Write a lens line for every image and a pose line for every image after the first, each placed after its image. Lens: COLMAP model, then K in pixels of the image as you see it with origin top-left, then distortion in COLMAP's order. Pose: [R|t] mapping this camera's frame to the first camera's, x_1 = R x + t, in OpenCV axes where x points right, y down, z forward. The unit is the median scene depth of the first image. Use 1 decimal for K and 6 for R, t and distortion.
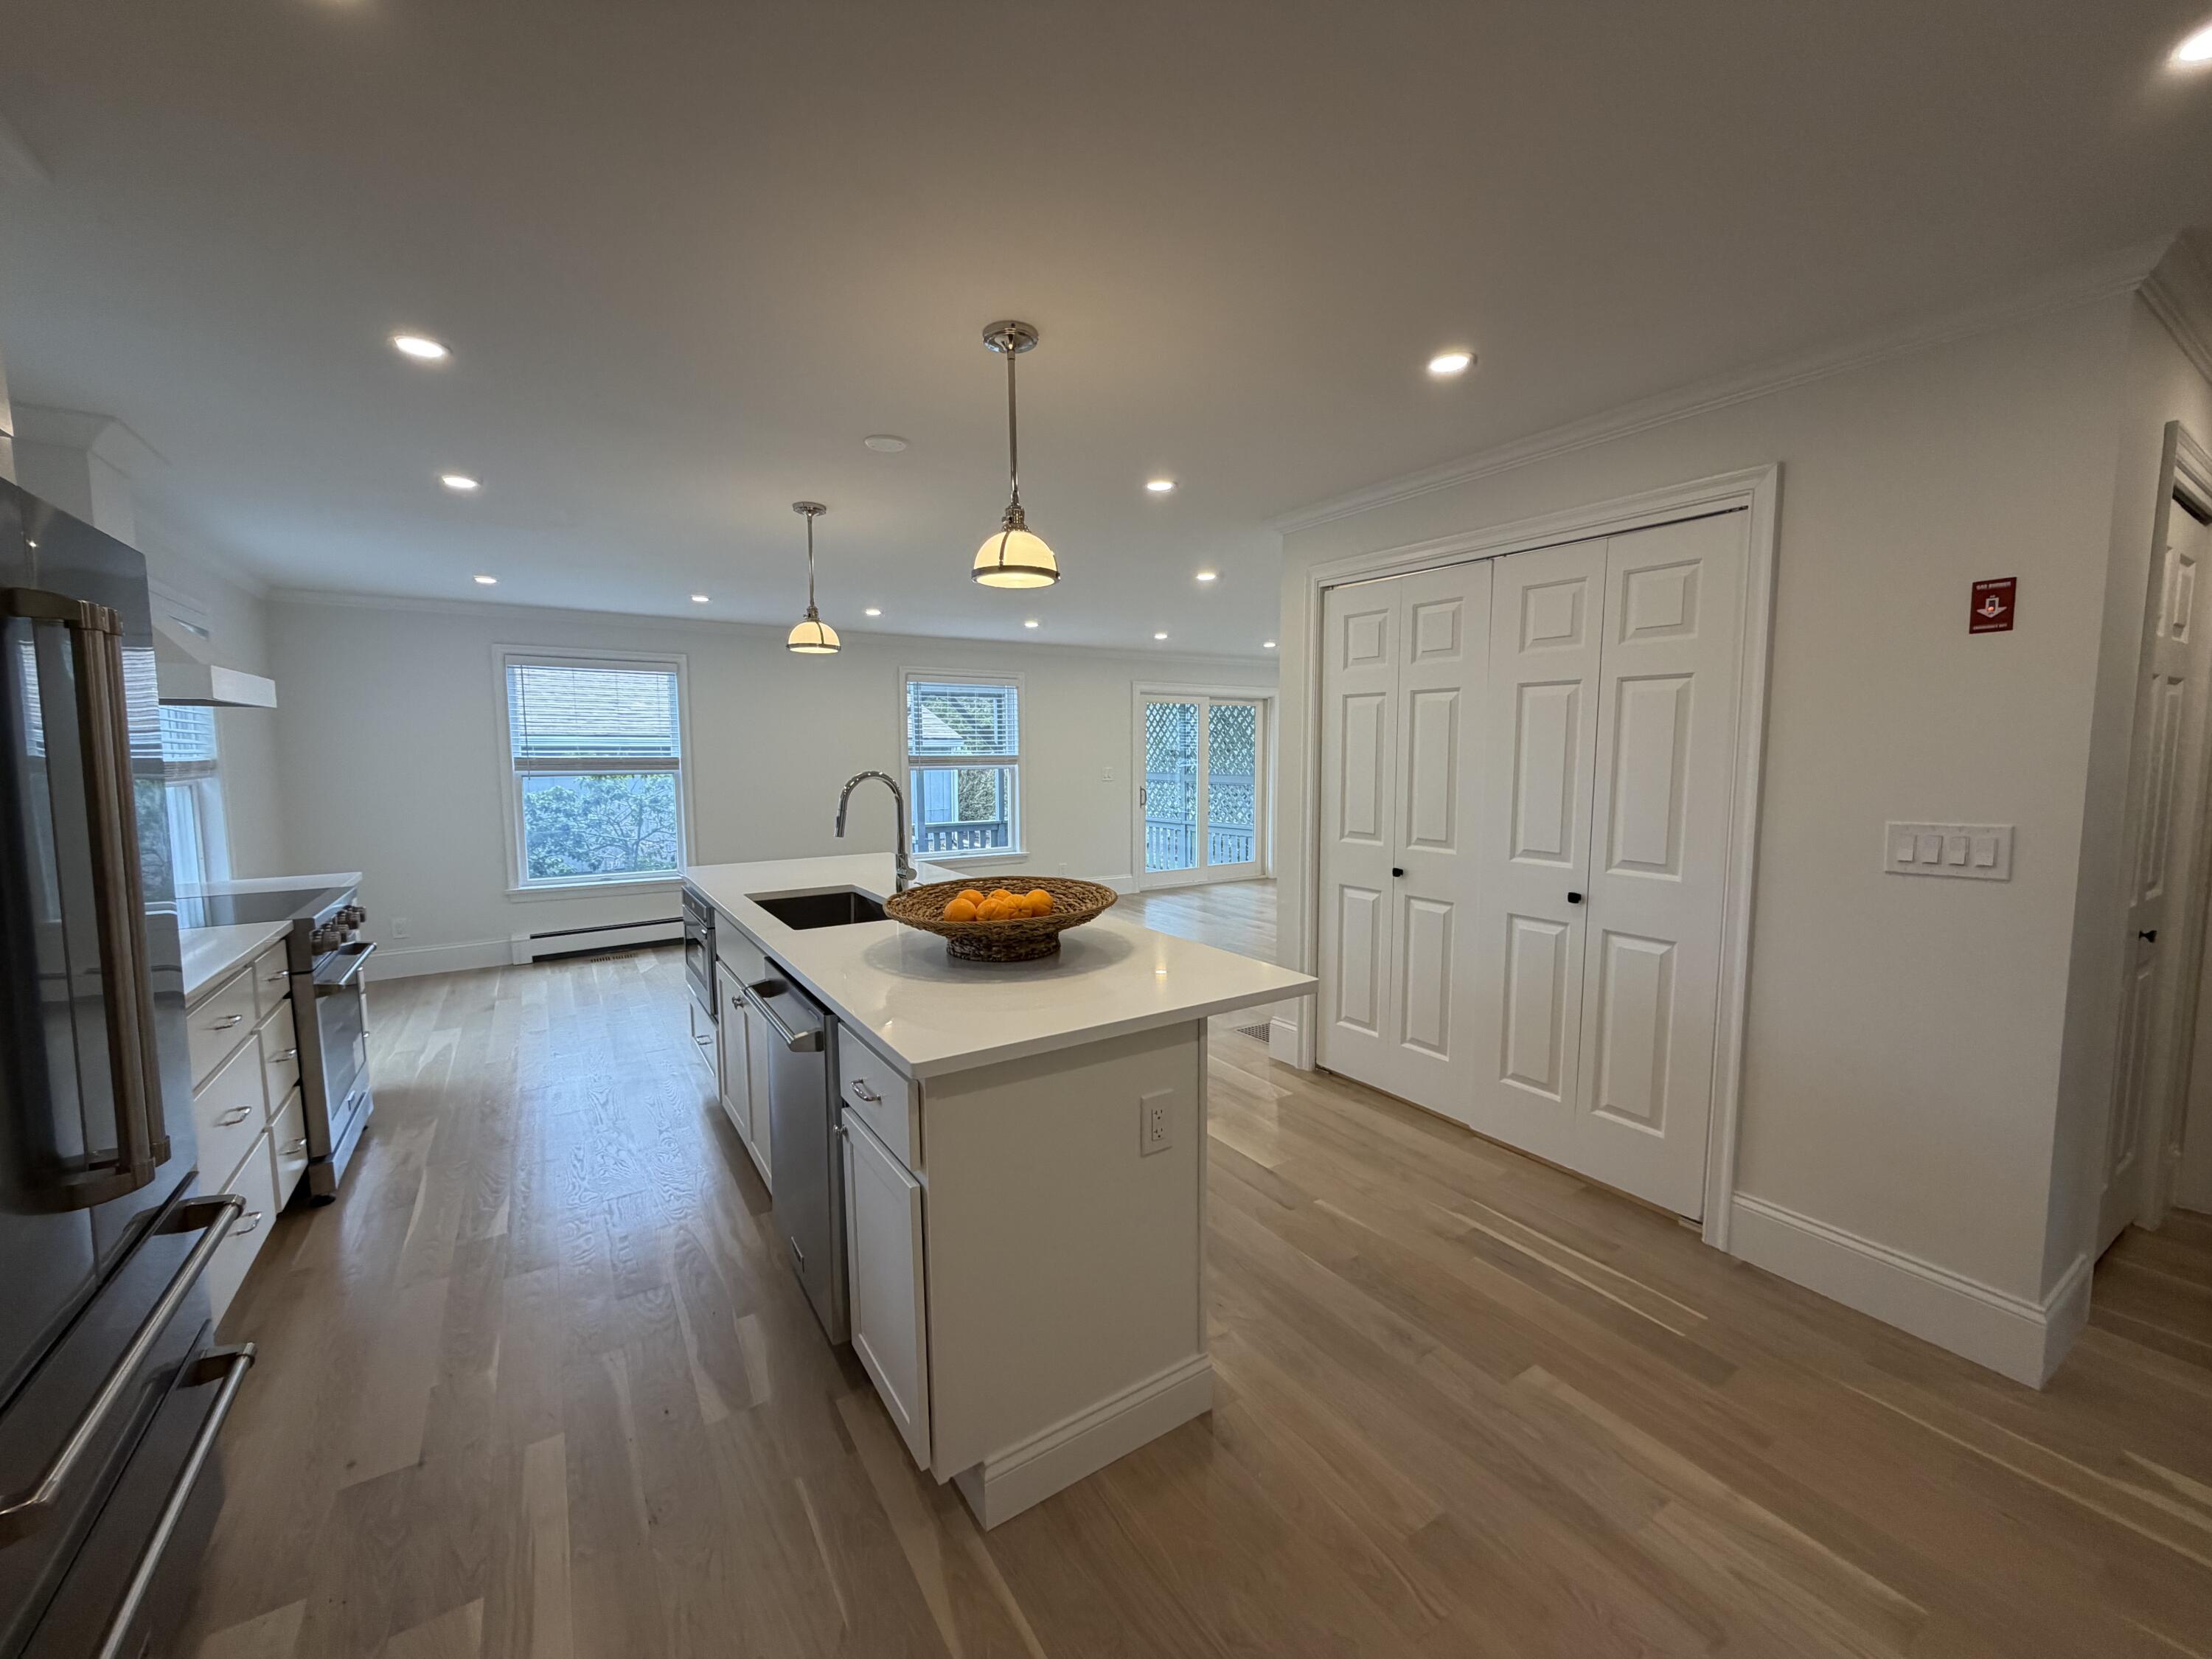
lens RADIAL K [[878.3, 0, 1101.0], [0, 878.3, 825.0], [0, 0, 1]] dist [-0.001658, 0.000082]
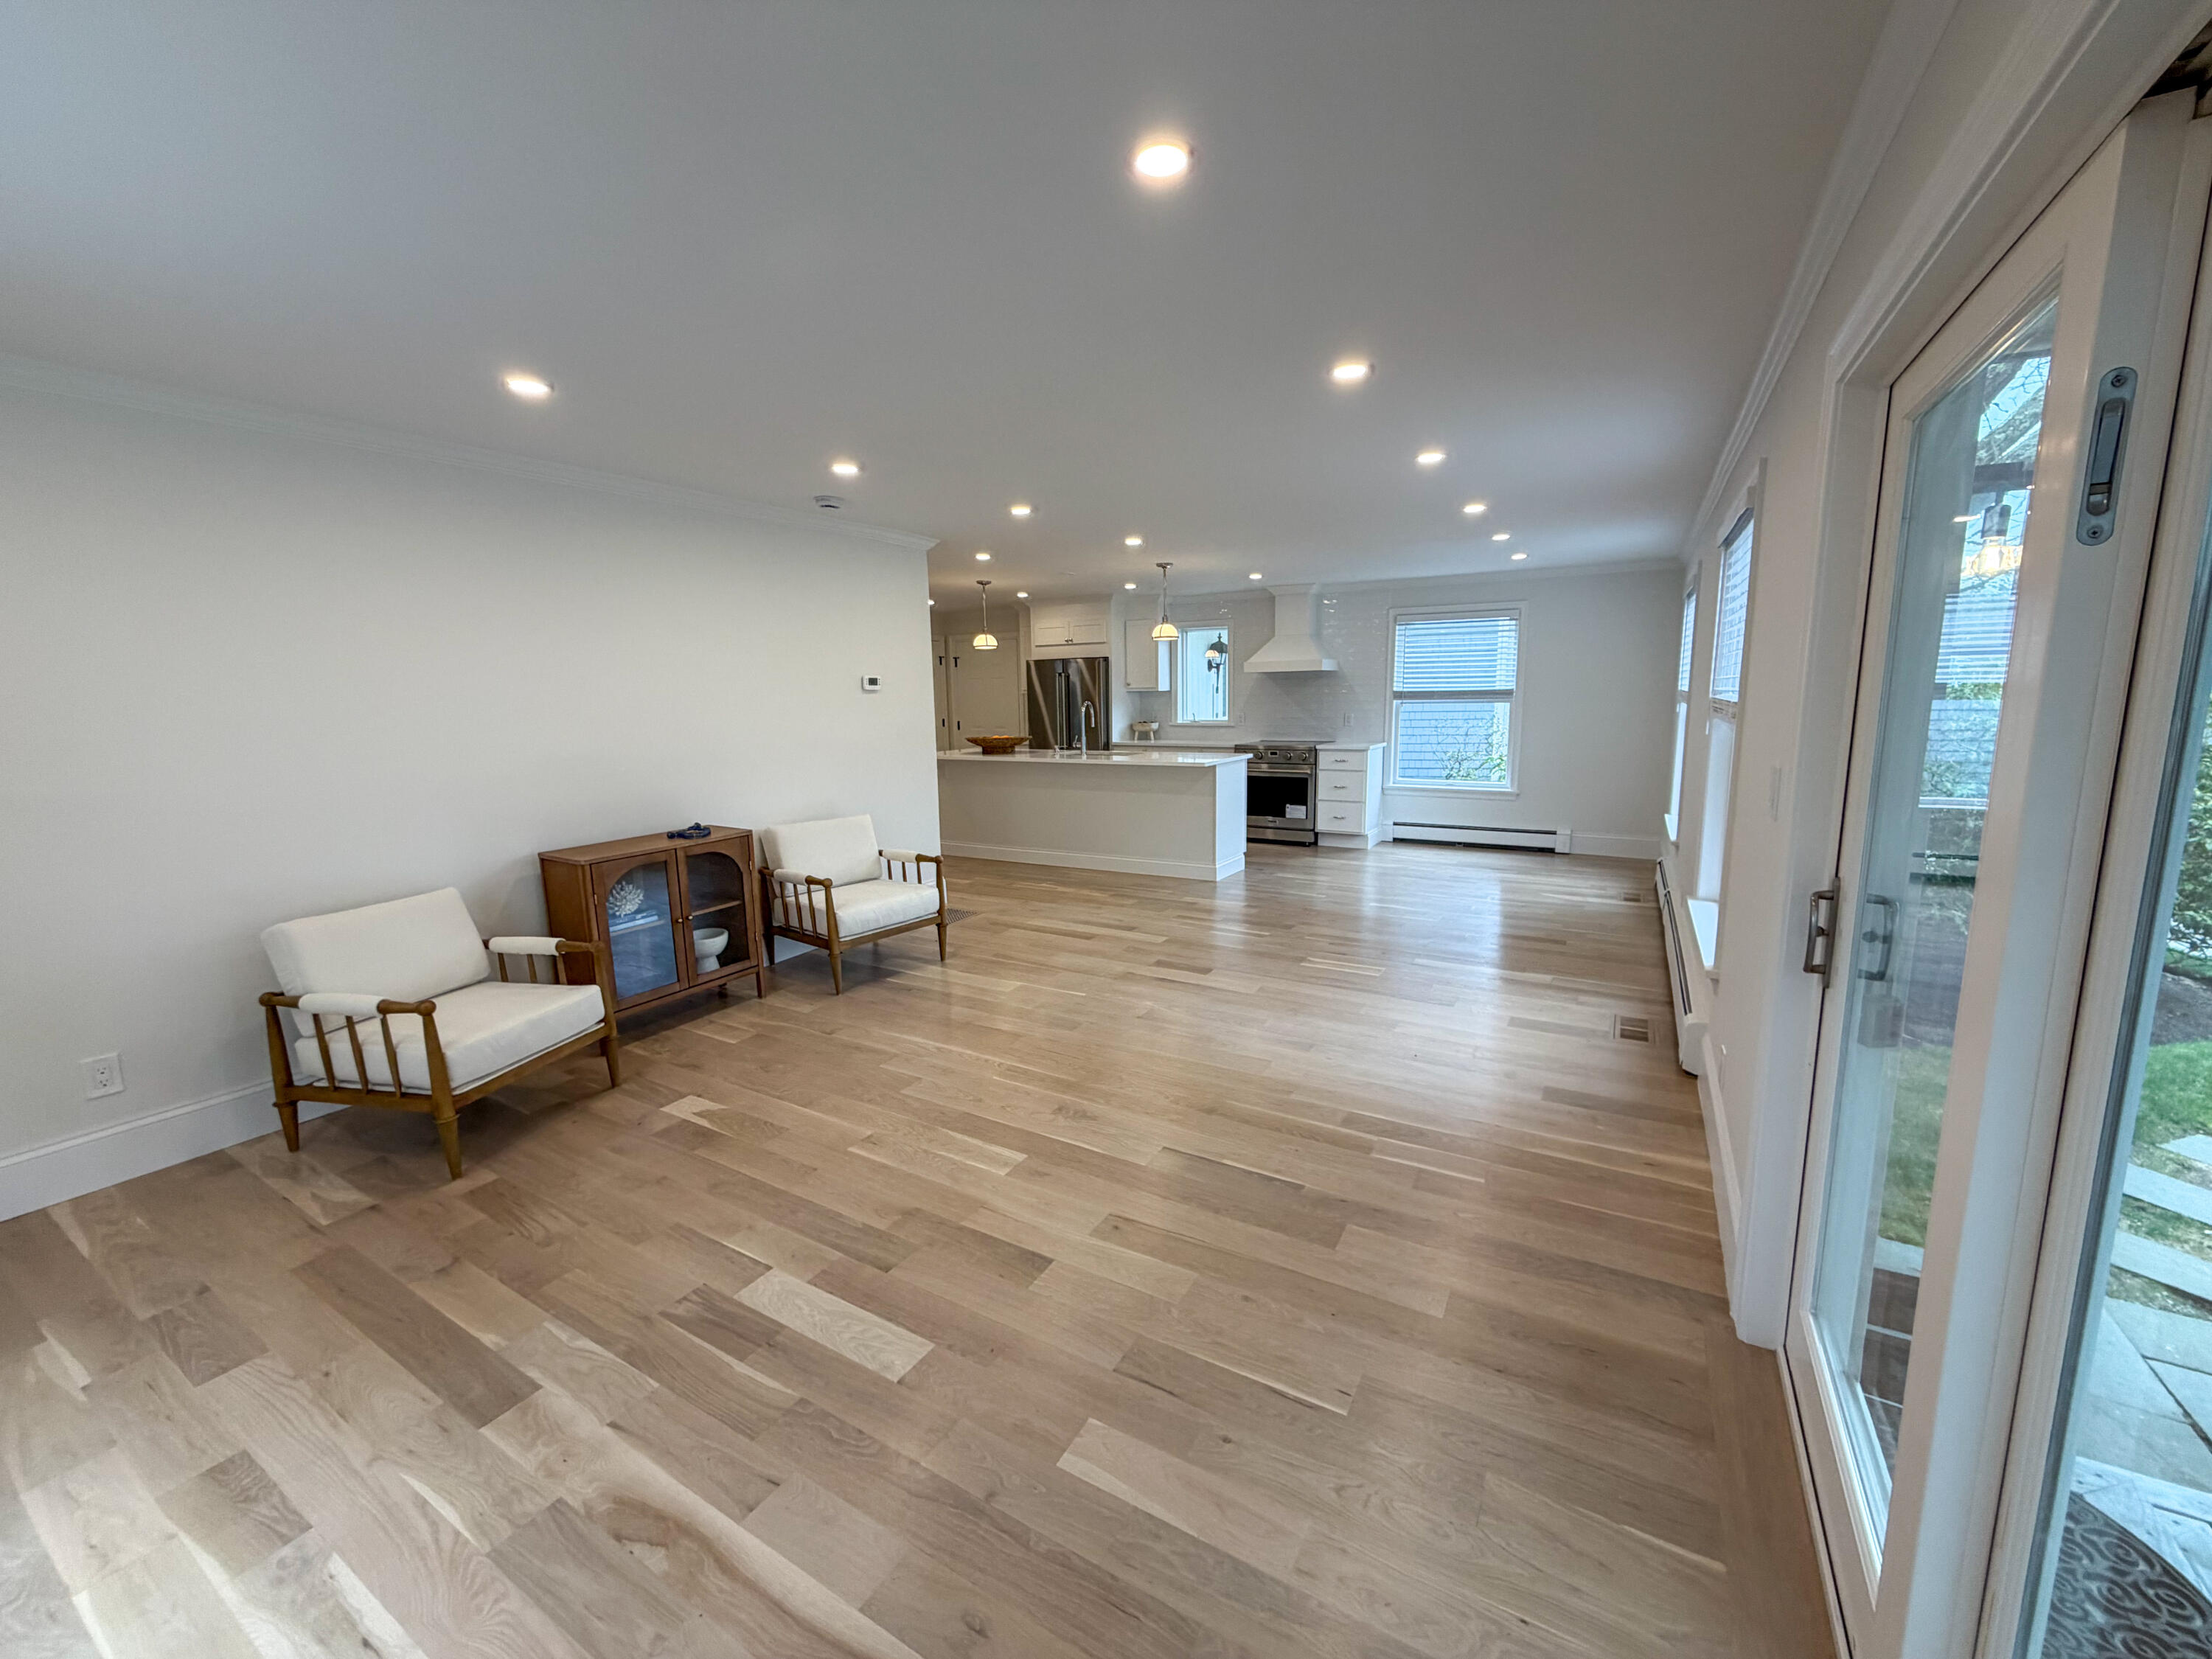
lens RADIAL K [[877.1, 0, 1101.8], [0, 877.1, 831.0], [0, 0, 1]] dist [0.001141, -0.000022]
pose [[-0.893768, 0.089442, -0.439522, 0.836636], [-0.019432, 0.971274, 0.237169, -0.299348], [0.448109, 0.220515, -0.866355, 3.309317]]
